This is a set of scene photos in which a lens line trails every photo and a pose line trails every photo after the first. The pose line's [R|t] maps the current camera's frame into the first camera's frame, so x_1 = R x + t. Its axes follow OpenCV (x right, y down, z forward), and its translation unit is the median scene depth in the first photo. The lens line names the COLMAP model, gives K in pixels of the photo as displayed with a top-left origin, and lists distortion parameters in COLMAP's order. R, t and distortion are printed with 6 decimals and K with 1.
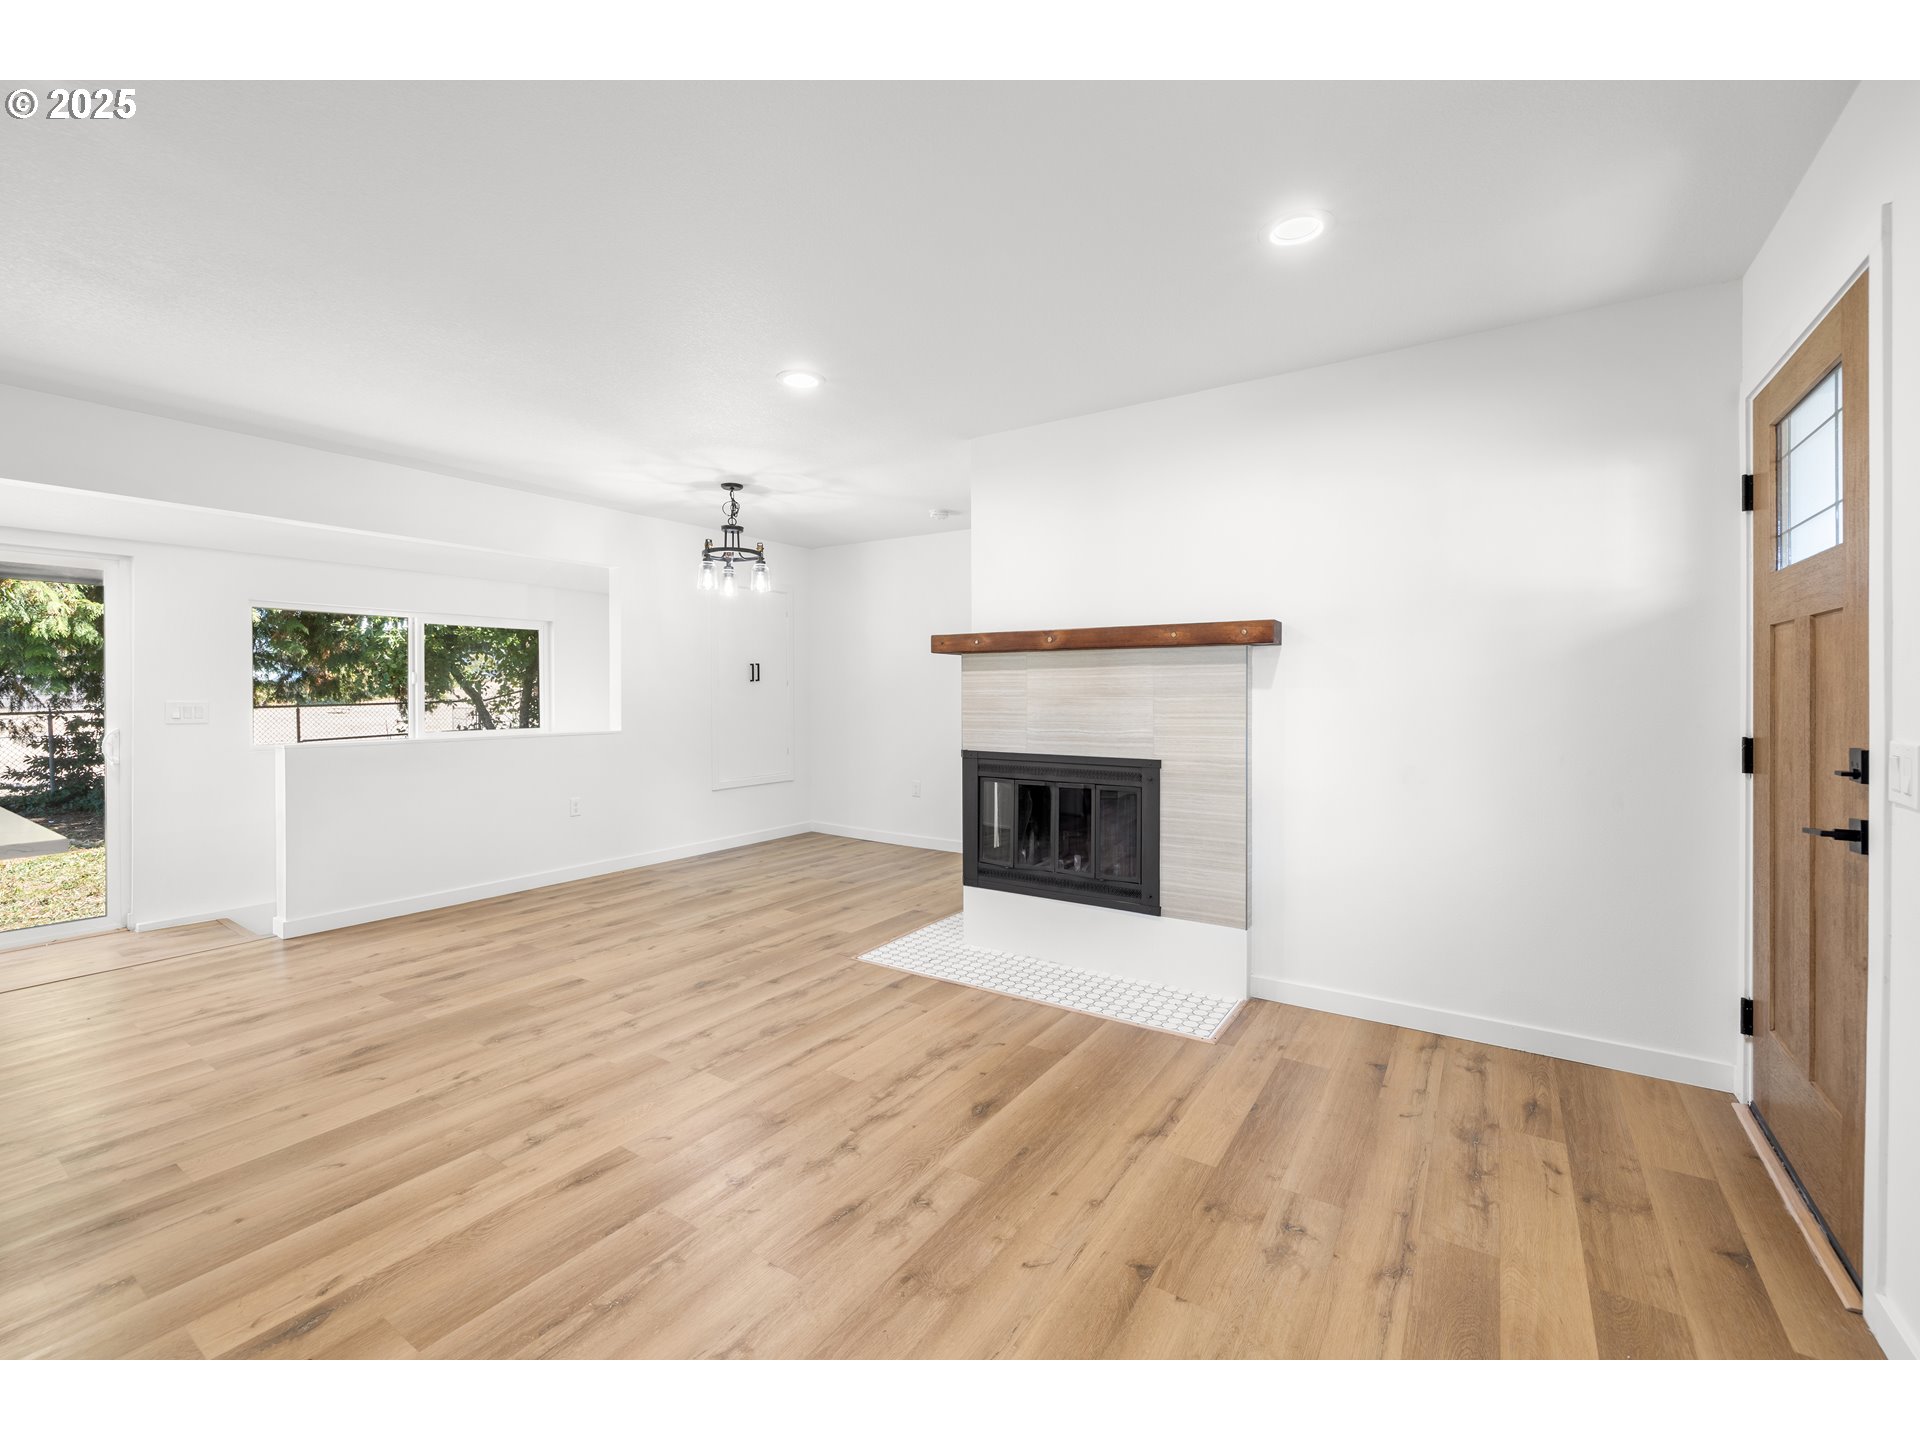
lens RADIAL K [[805.9, 0, 969.0], [0, 805.9, 690.3], [0, 0, 1]] dist [-0.000300, 0.000178]
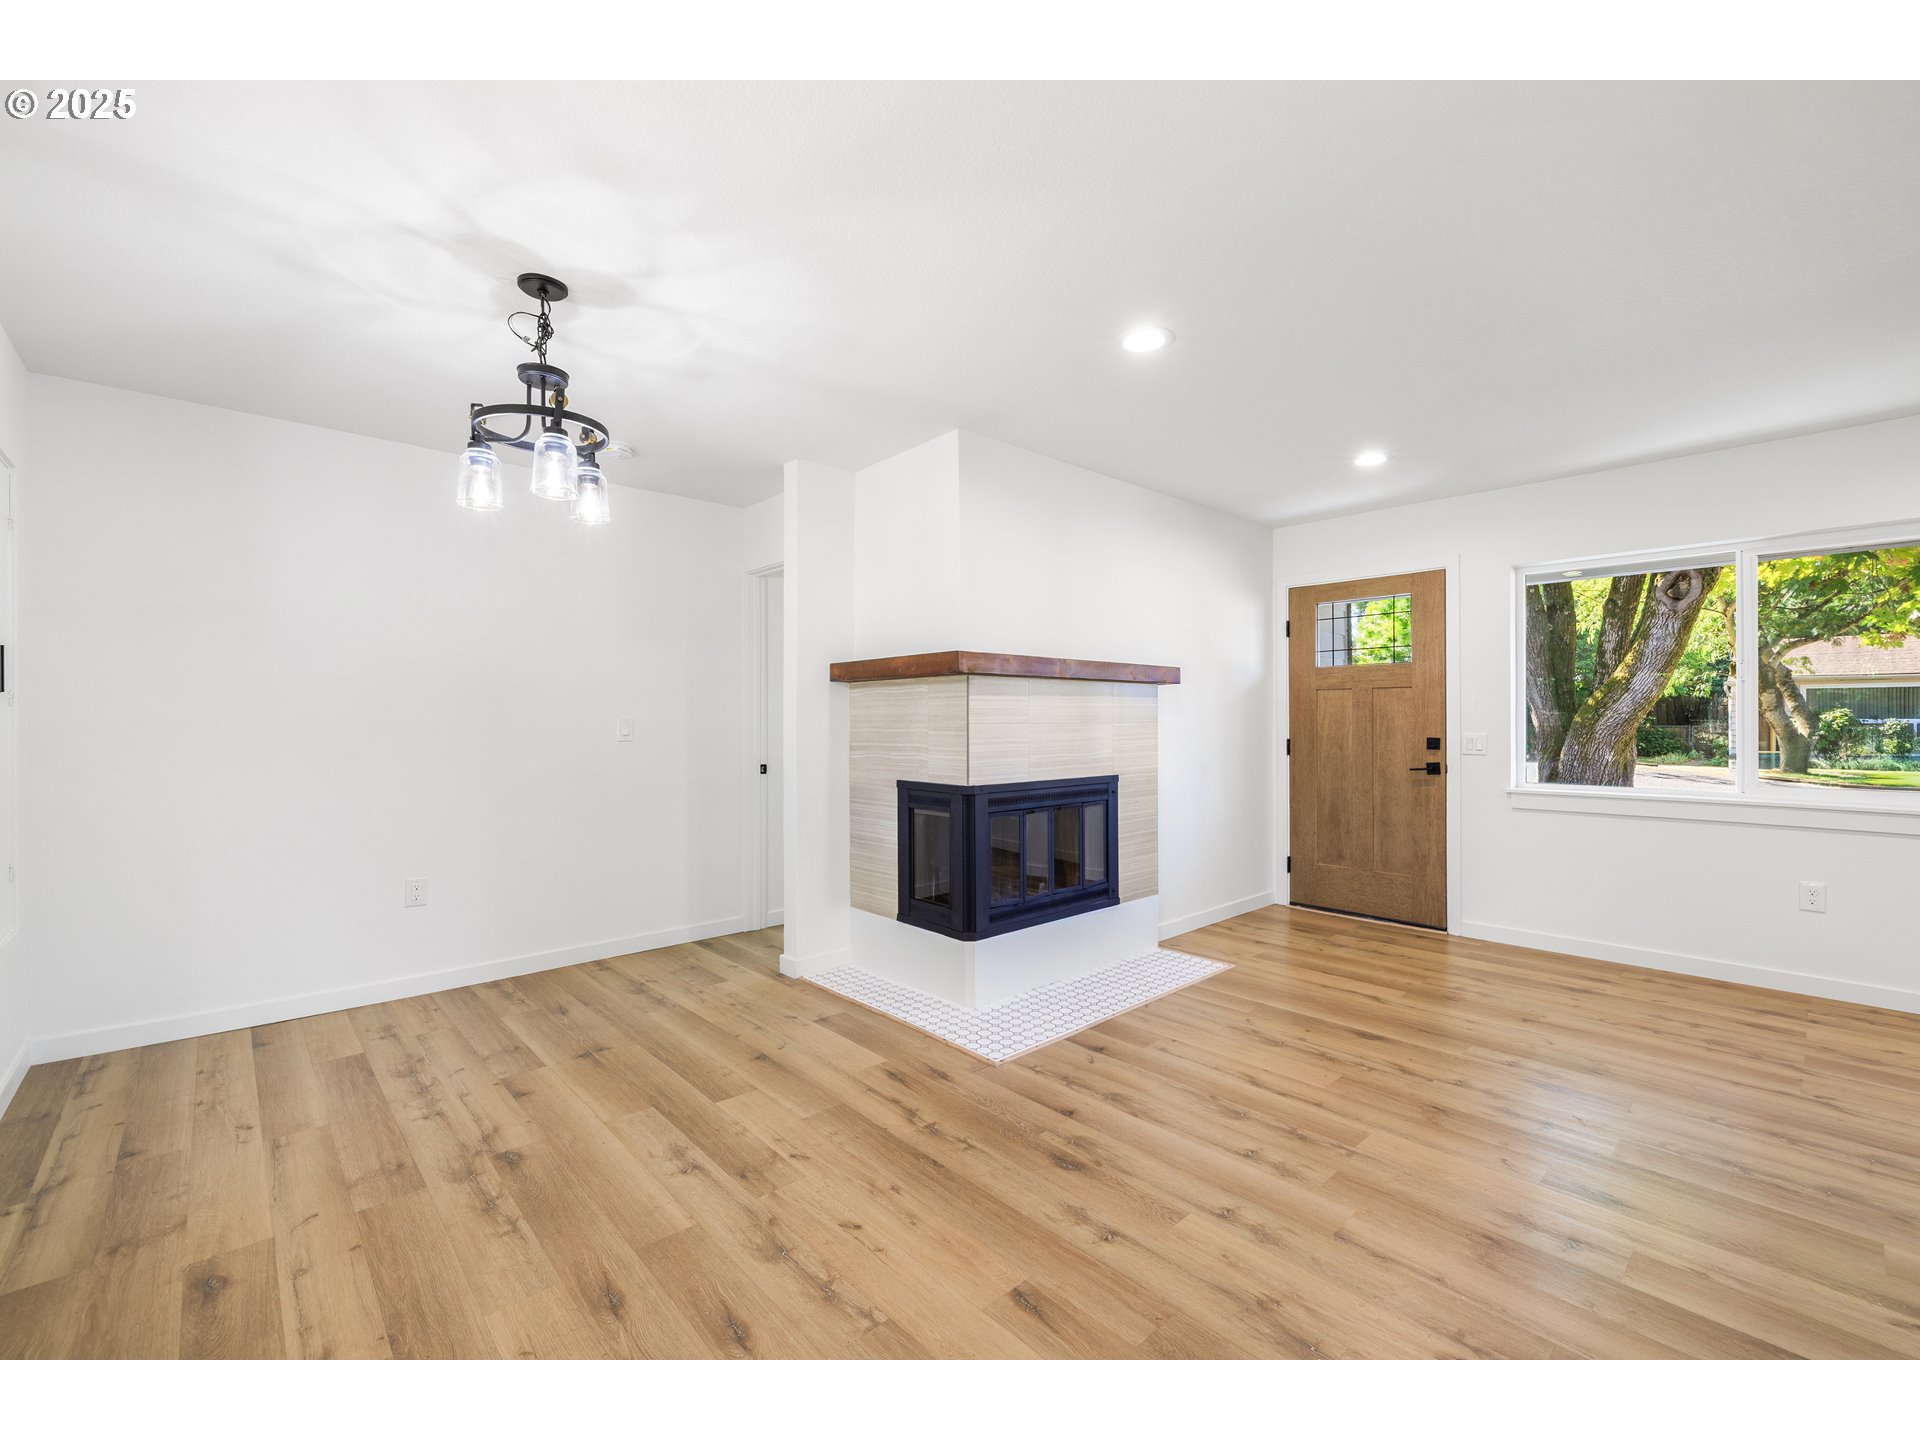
lens RADIAL K [[809.9, 0, 974.0], [0, 809.9, 720.2], [0, 0, 1]] dist [-0.004368, -0.000136]
pose [[0.240360, 0.000195, 0.970684, -0.982101], [0.002619, 0.999996, -0.000850, 0.004953], [-0.970680, 0.002746, 0.240358, 0.910938]]
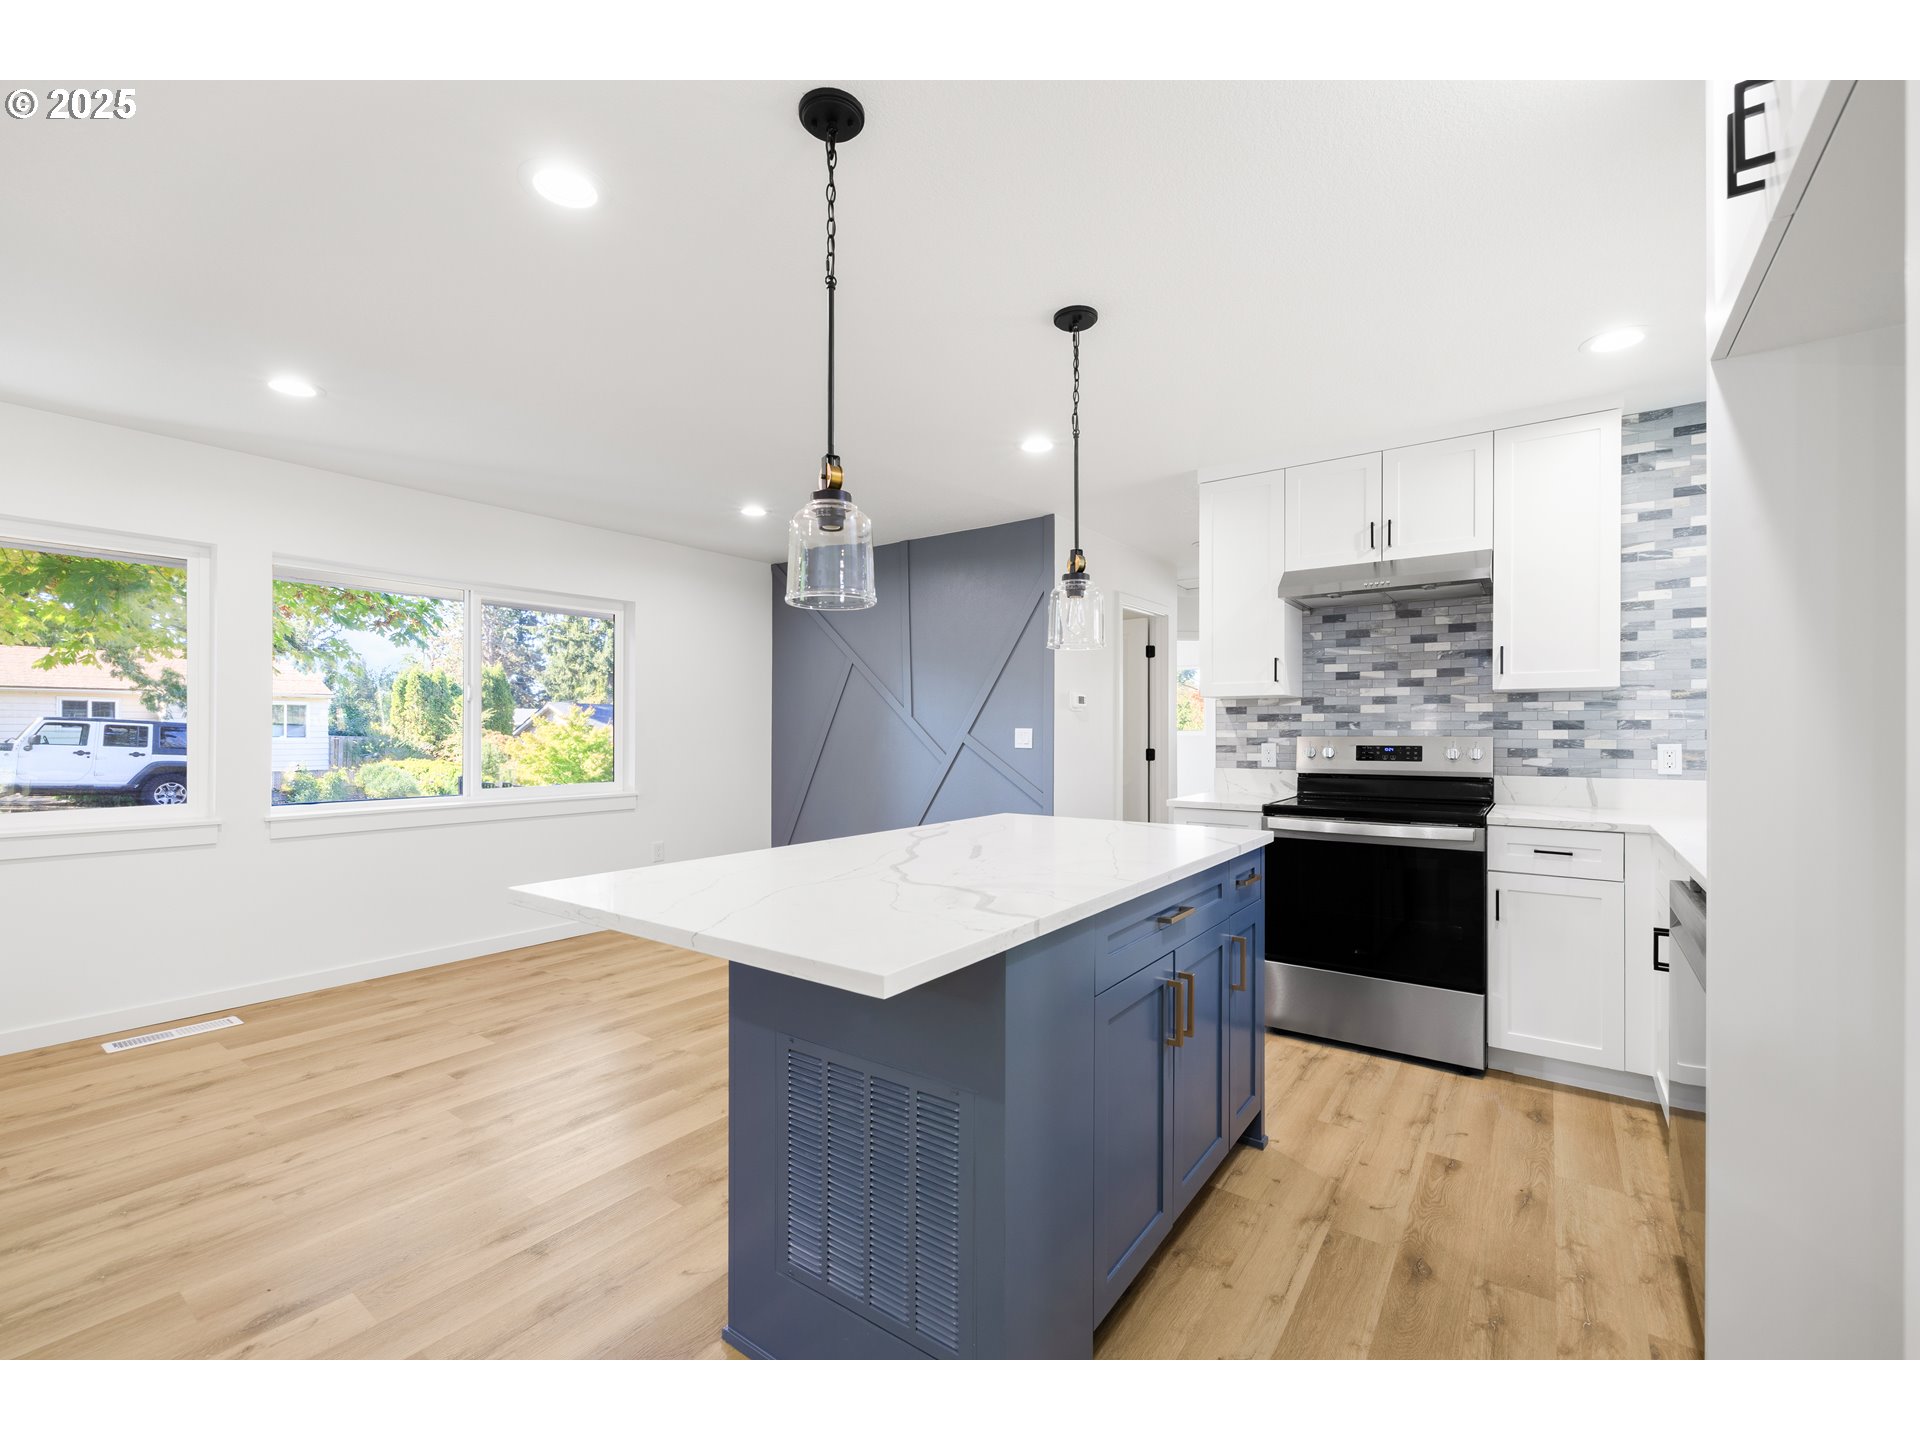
lens RADIAL K [[809.9, 0, 974.0], [0, 809.9, 720.2], [0, 0, 1]] dist [-0.004368, -0.000136]
pose [[-0.999160, 0.002395, 0.040903, -0.834545], [0.001880, 0.999918, -0.012628, 0.004359], [-0.040930, -0.012541, -0.999083, 0.940226]]
